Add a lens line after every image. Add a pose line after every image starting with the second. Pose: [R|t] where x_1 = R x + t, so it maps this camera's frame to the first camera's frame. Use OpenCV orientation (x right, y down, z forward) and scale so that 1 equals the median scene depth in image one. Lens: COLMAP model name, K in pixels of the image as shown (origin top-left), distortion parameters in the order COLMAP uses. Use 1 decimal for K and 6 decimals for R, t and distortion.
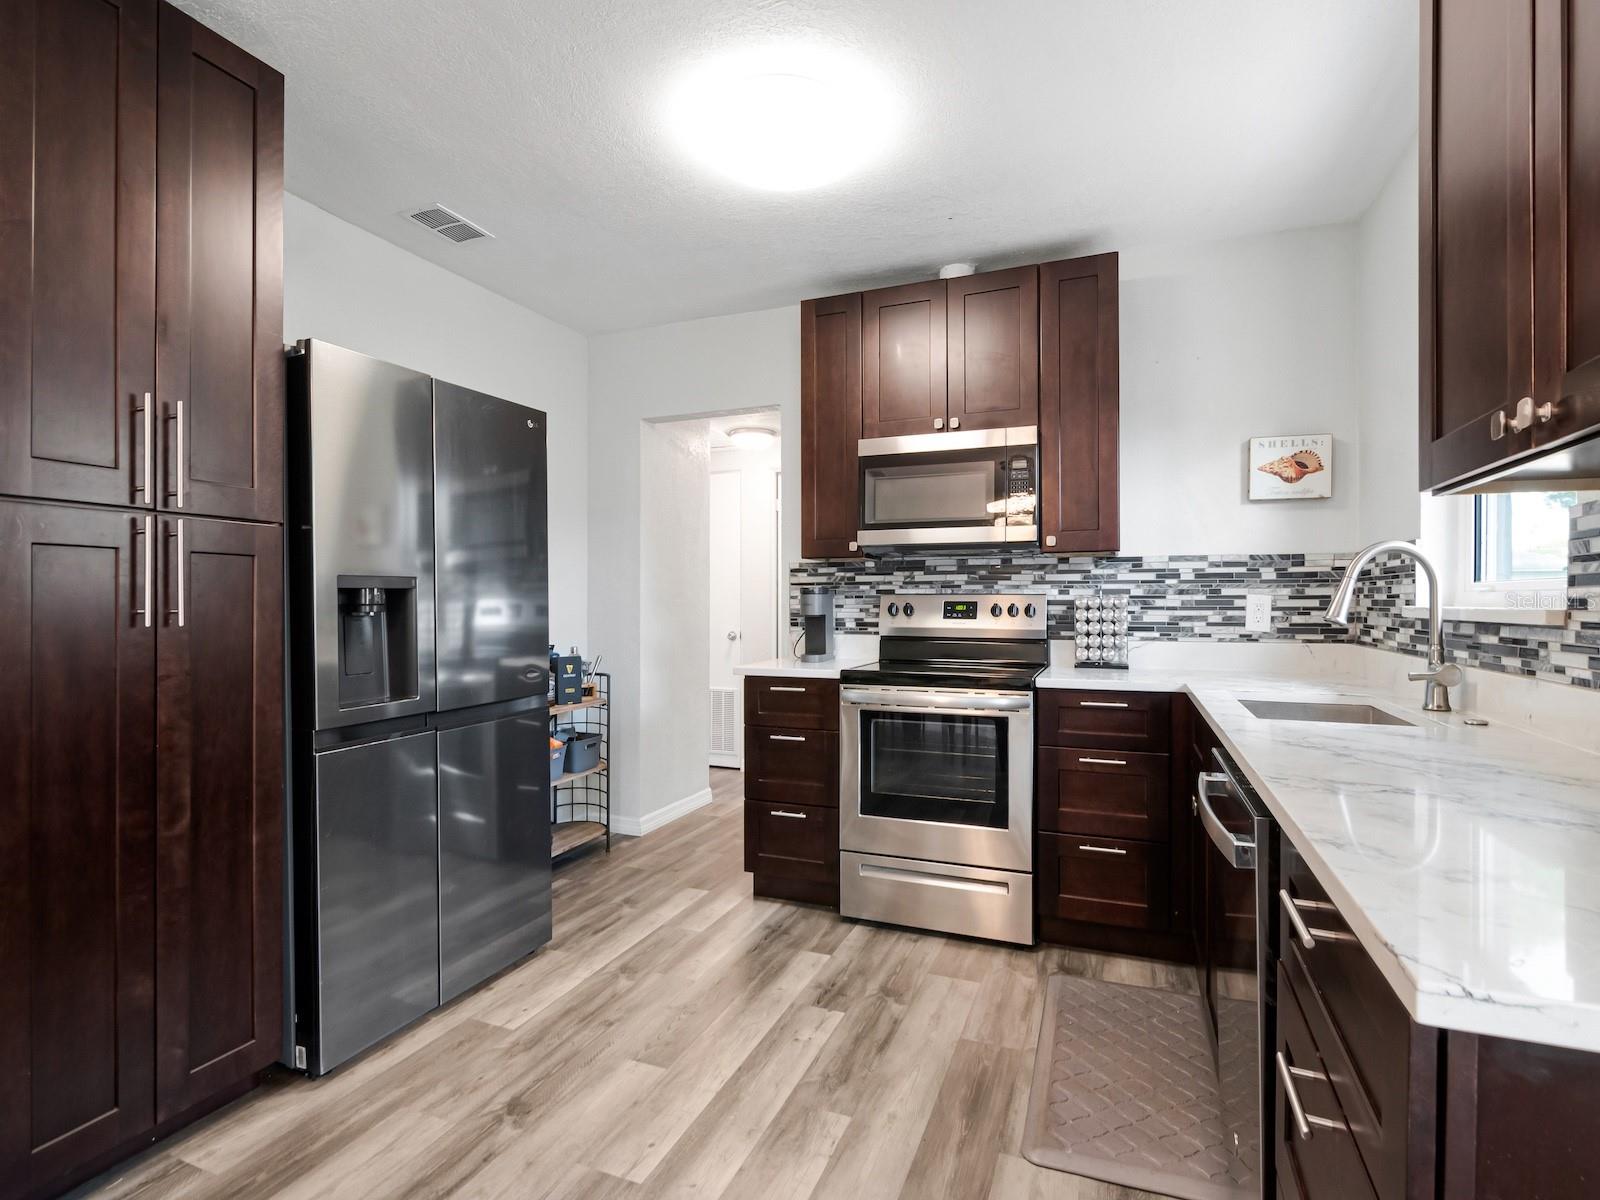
lens RADIAL K [[794.7, 0, 823.9], [0, 794.7, 595.0], [0, 0, 1]] dist [0.001093, -0.008221]
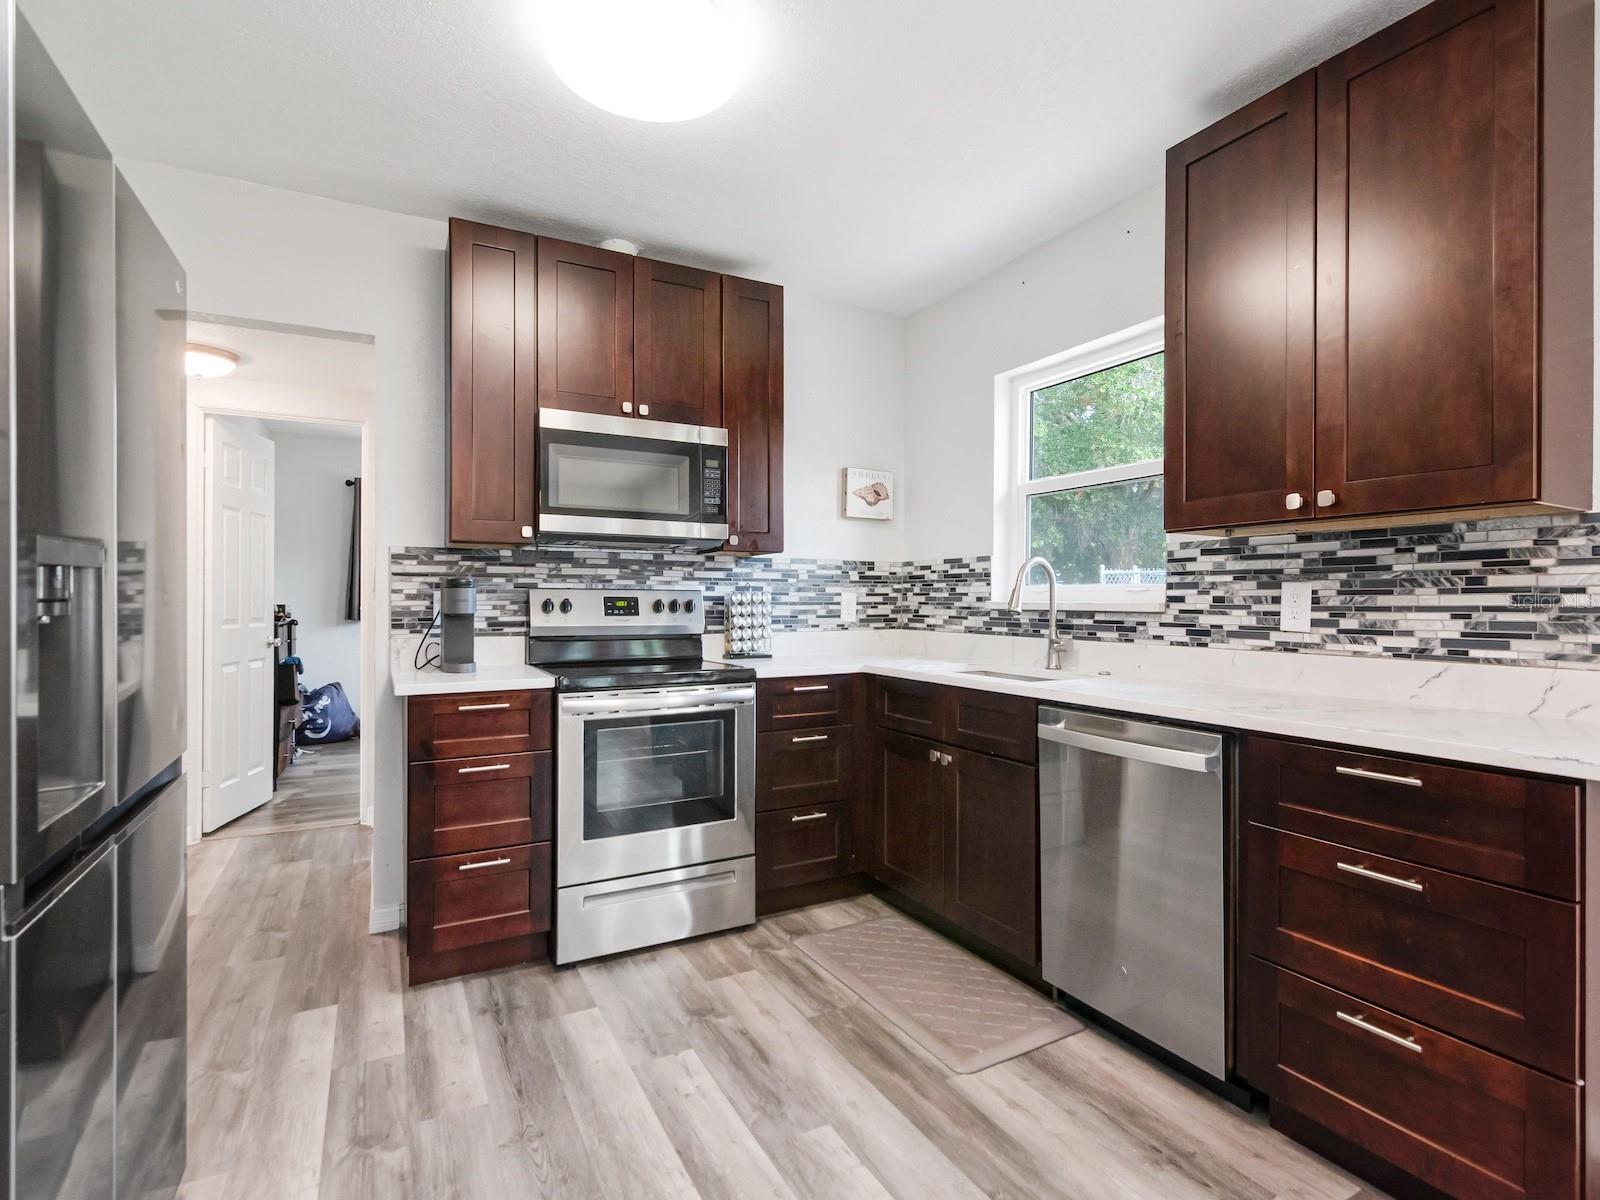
lens RADIAL K [[794.7, 0, 798.0], [0, 794.7, 594.6], [0, 0, 1]] dist [0.001093, -0.008221]
pose [[0.640954, 0.005333, 0.767561, -0.453366], [-0.007944, 0.999968, -0.000314, 0.003842], [-0.767538, -0.005896, 0.640976, 0.248079]]
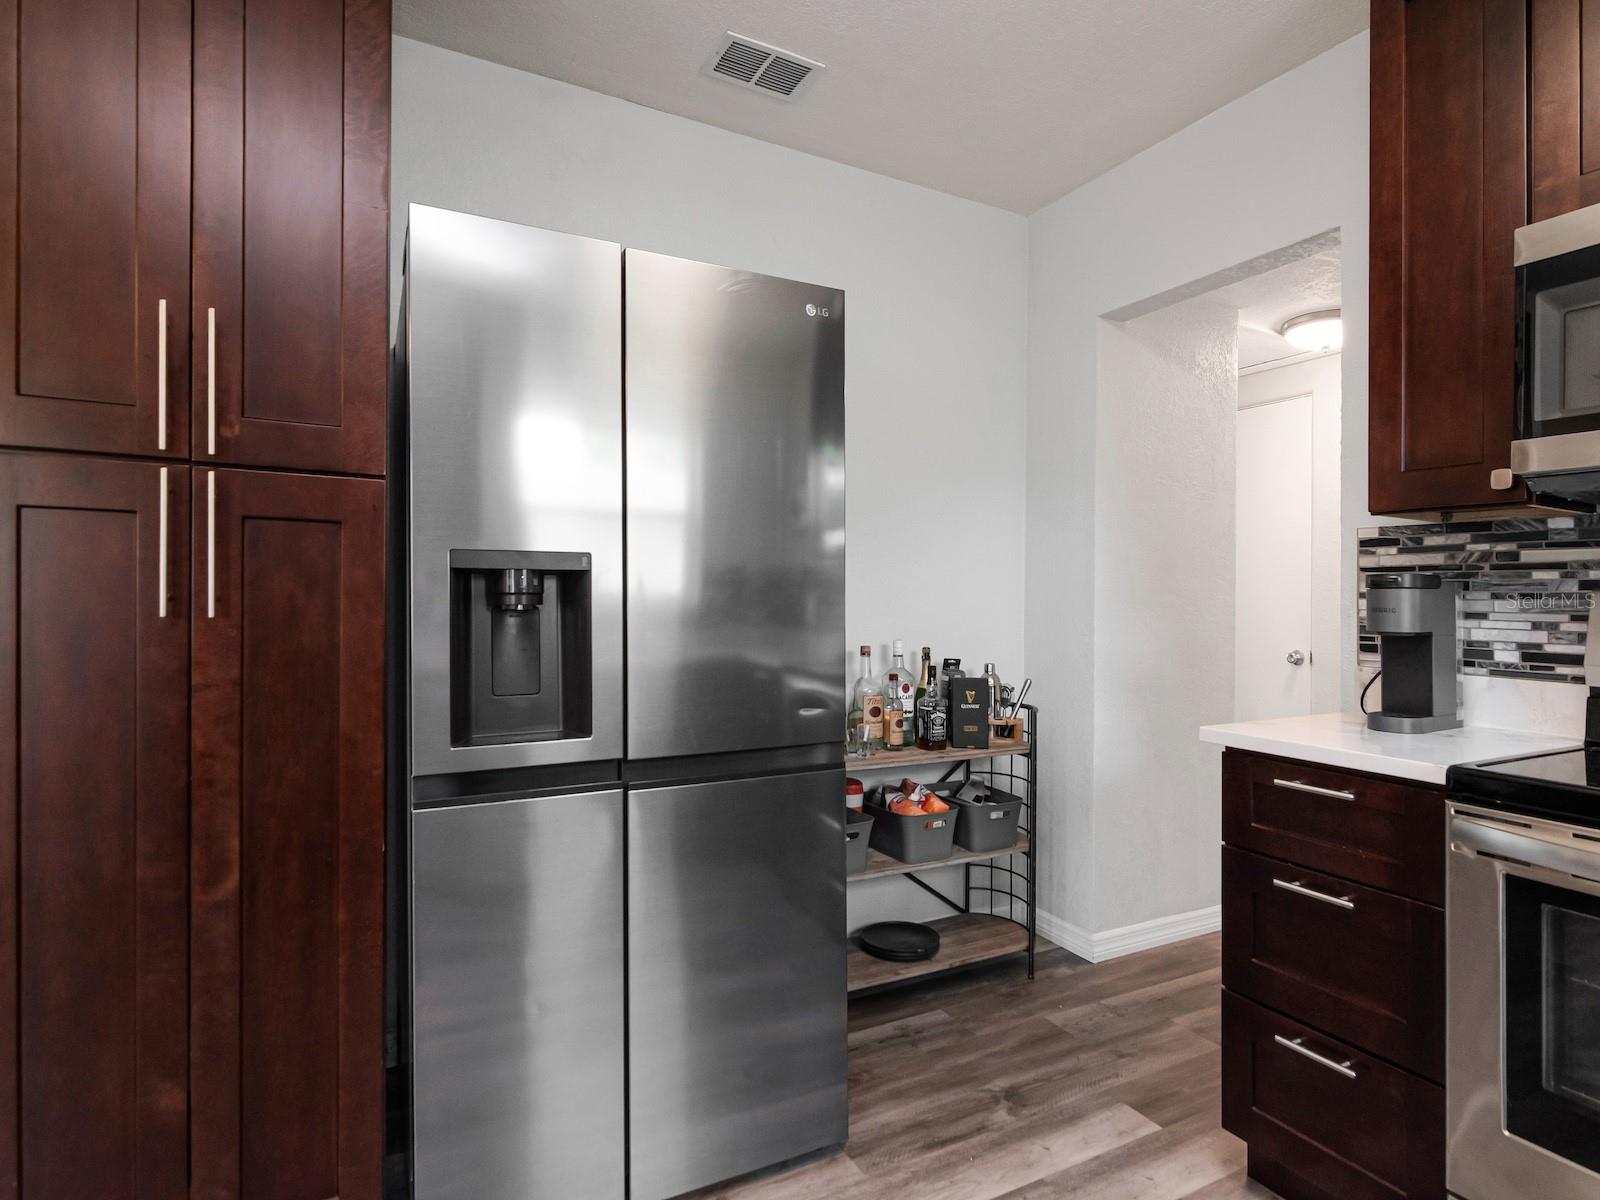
lens RADIAL K [[845.9, 0, 800.2], [0, 845.9, 581.0], [0, 0, 1]] dist [-0.007086, -0.003751]
pose [[0.748878, 0.002744, -0.662702, 0.057274], [-0.011940, 0.999885, -0.009353, 0.003594], [0.662600, 0.014917, 0.748825, 0.422582]]
